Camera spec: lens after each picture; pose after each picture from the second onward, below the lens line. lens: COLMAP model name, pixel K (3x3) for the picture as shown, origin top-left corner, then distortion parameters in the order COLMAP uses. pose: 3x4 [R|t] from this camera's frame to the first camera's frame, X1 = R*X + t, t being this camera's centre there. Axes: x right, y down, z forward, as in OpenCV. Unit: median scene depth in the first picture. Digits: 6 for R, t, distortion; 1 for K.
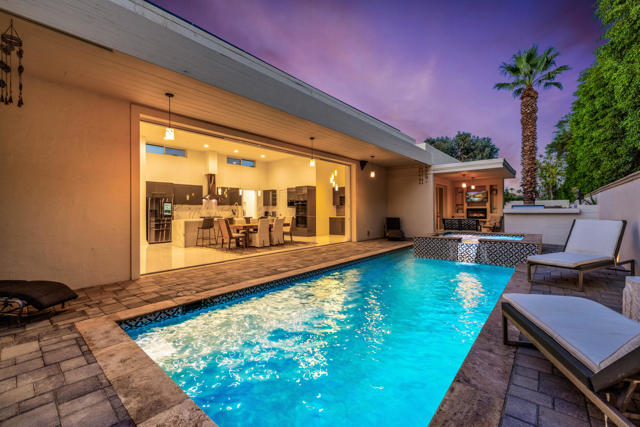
lens RADIAL K [[266.3, 0, 317.3], [0, 266.3, 209.7], [0, 0, 1]] dist [0.001144, -0.000328]
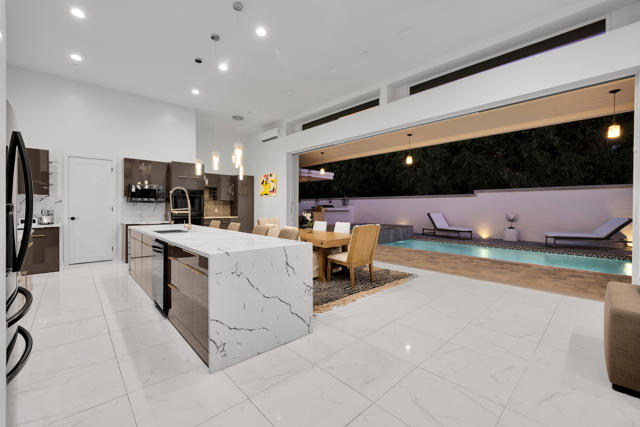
lens RADIAL K [[275.9, 0, 319.5], [0, 275.9, 209.3], [0, 0, 1]] dist [0.002111, -0.000070]
pose [[0.113049, -0.002413, 0.993586, -0.673344], [-0.008658, 0.999957, 0.003414, 0.001666], [-0.993552, -0.008989, 0.113023, 0.759326]]
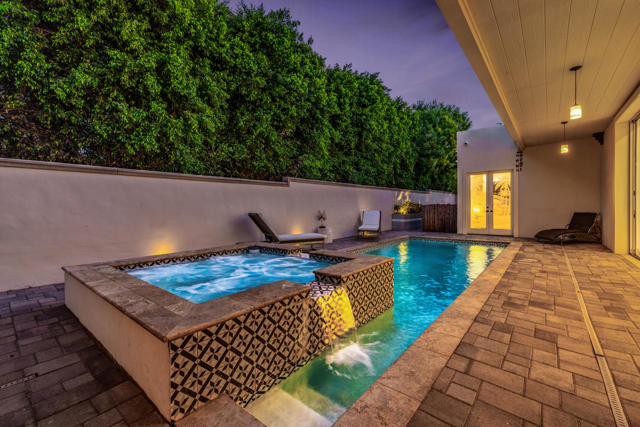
lens RADIAL K [[275.9, 0, 319.5], [0, 275.9, 209.3], [0, 0, 1]] dist [0.002111, -0.000070]
pose [[-0.999383, 0.016299, -0.031120, 0.338080], [0.016233, 0.999865, 0.002386, 0.009582], [0.031154, 0.001879, -0.999513, 0.983794]]
